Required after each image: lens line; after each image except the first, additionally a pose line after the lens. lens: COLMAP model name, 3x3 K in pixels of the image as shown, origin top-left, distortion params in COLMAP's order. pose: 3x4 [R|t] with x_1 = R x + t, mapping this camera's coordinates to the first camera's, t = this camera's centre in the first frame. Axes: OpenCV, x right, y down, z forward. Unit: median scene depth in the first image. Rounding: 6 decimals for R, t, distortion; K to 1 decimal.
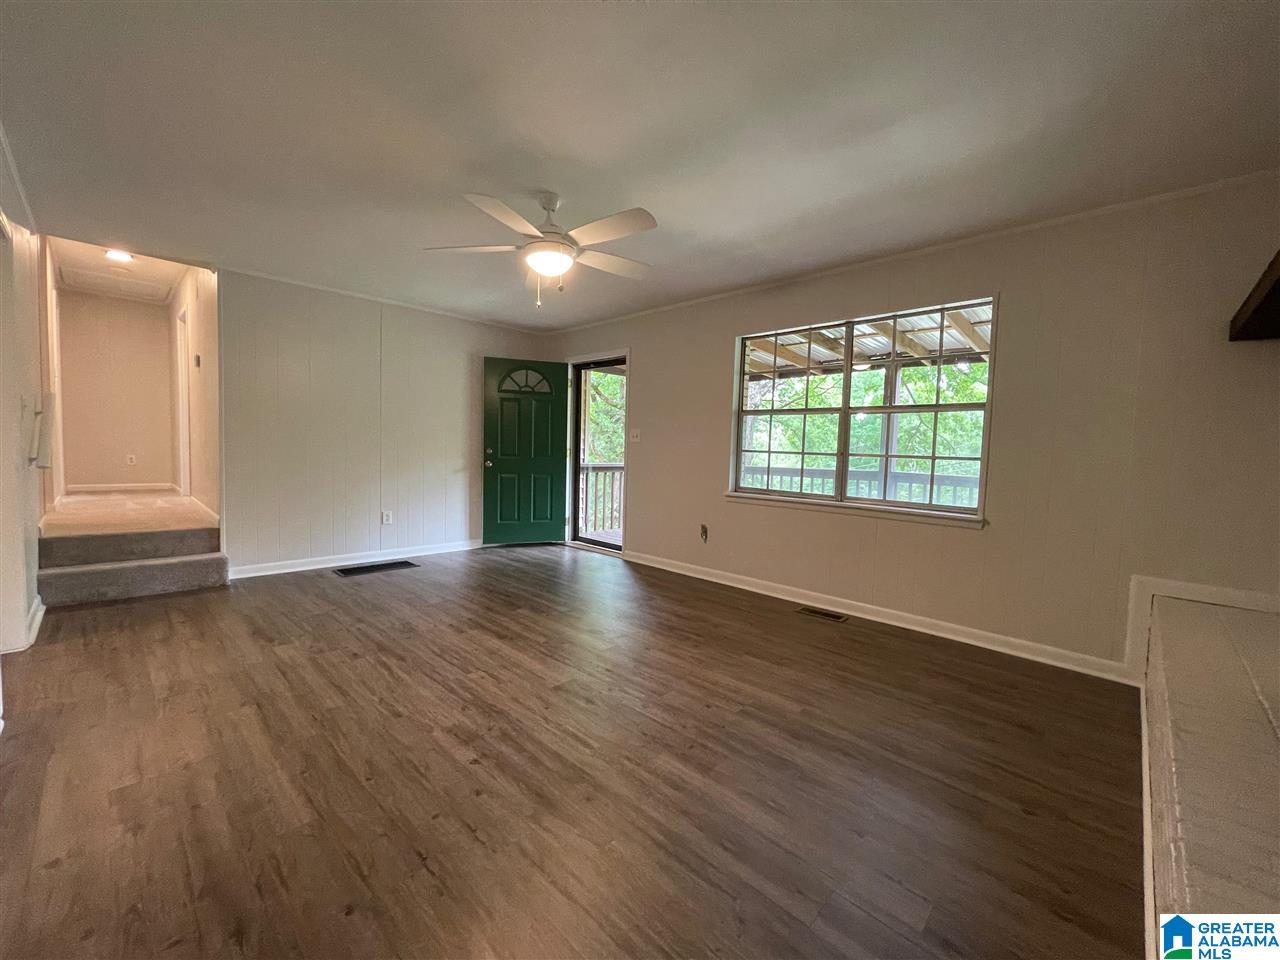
lens RADIAL K [[516.4, 0, 635.9], [0, 516.4, 476.0], [0, 0, 1]] dist [0.000953, -0.000244]
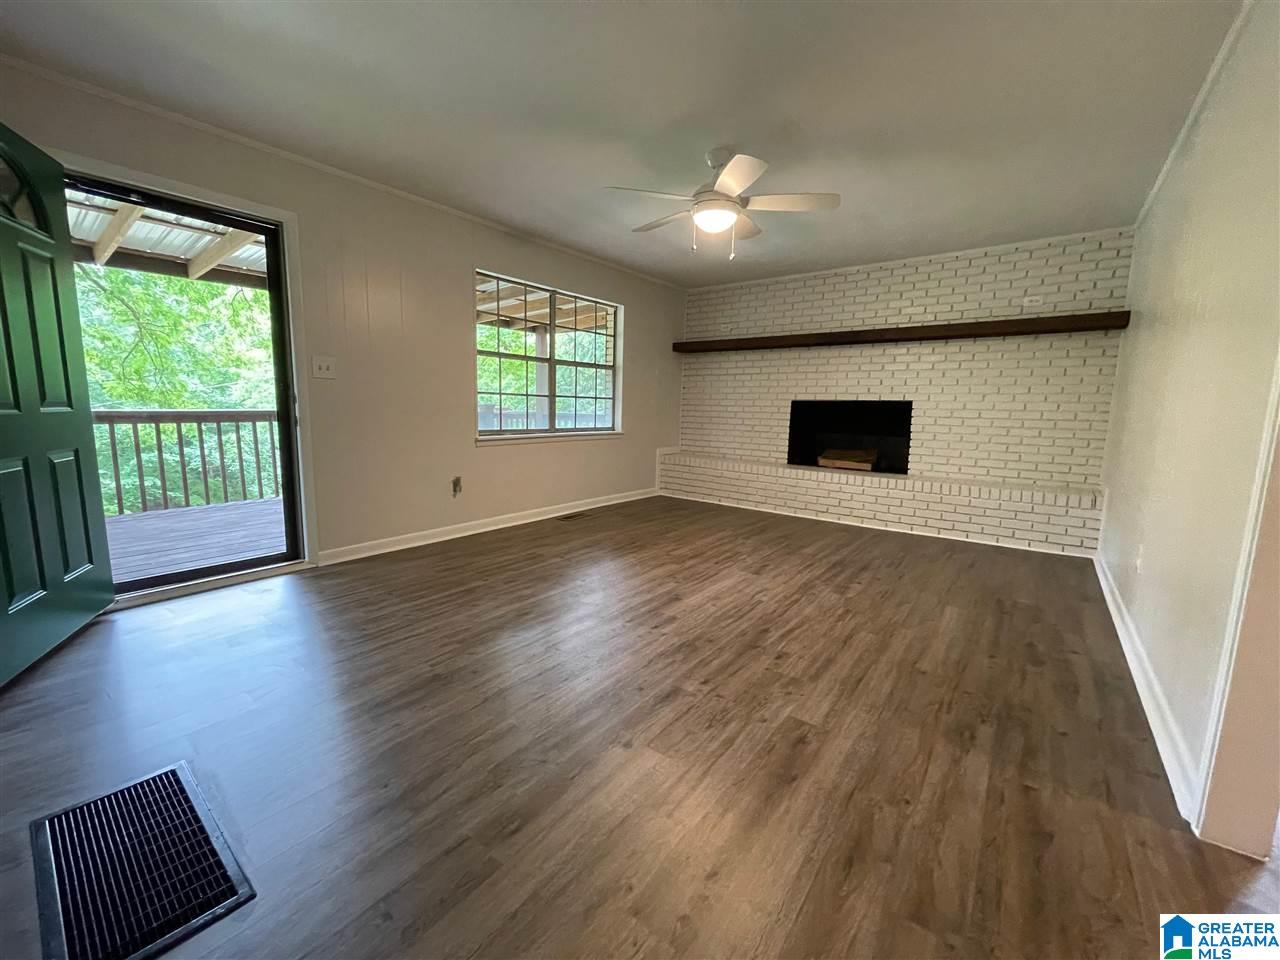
lens RADIAL K [[516.4, 0, 635.9], [0, 516.4, 476.0], [0, 0, 1]] dist [0.000953, -0.000244]
pose [[-0.110125, -0.166308, 0.979905, -1.261675], [0.030008, 0.984896, 0.170527, -0.080275], [-0.993465, 0.048184, -0.103471, 1.287513]]
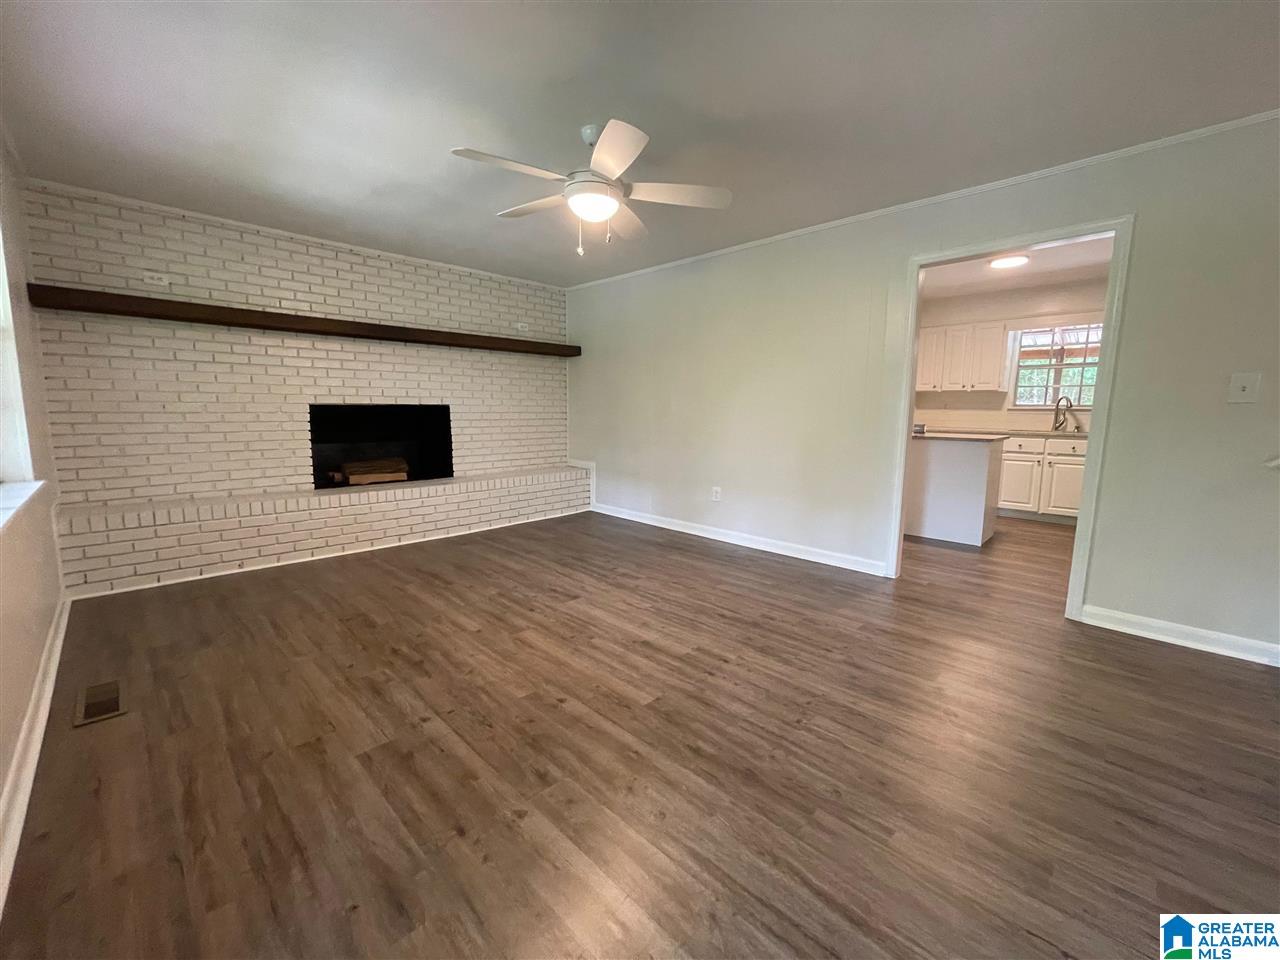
lens RADIAL K [[516.4, 0, 635.9], [0, 516.4, 476.0], [0, 0, 1]] dist [0.000953, -0.000244]
pose [[-0.999150, -0.040552, 0.007437, -0.265136], [-0.038485, 0.982067, 0.184563, -0.118104], [-0.014788, 0.184120, -0.982793, 1.965008]]
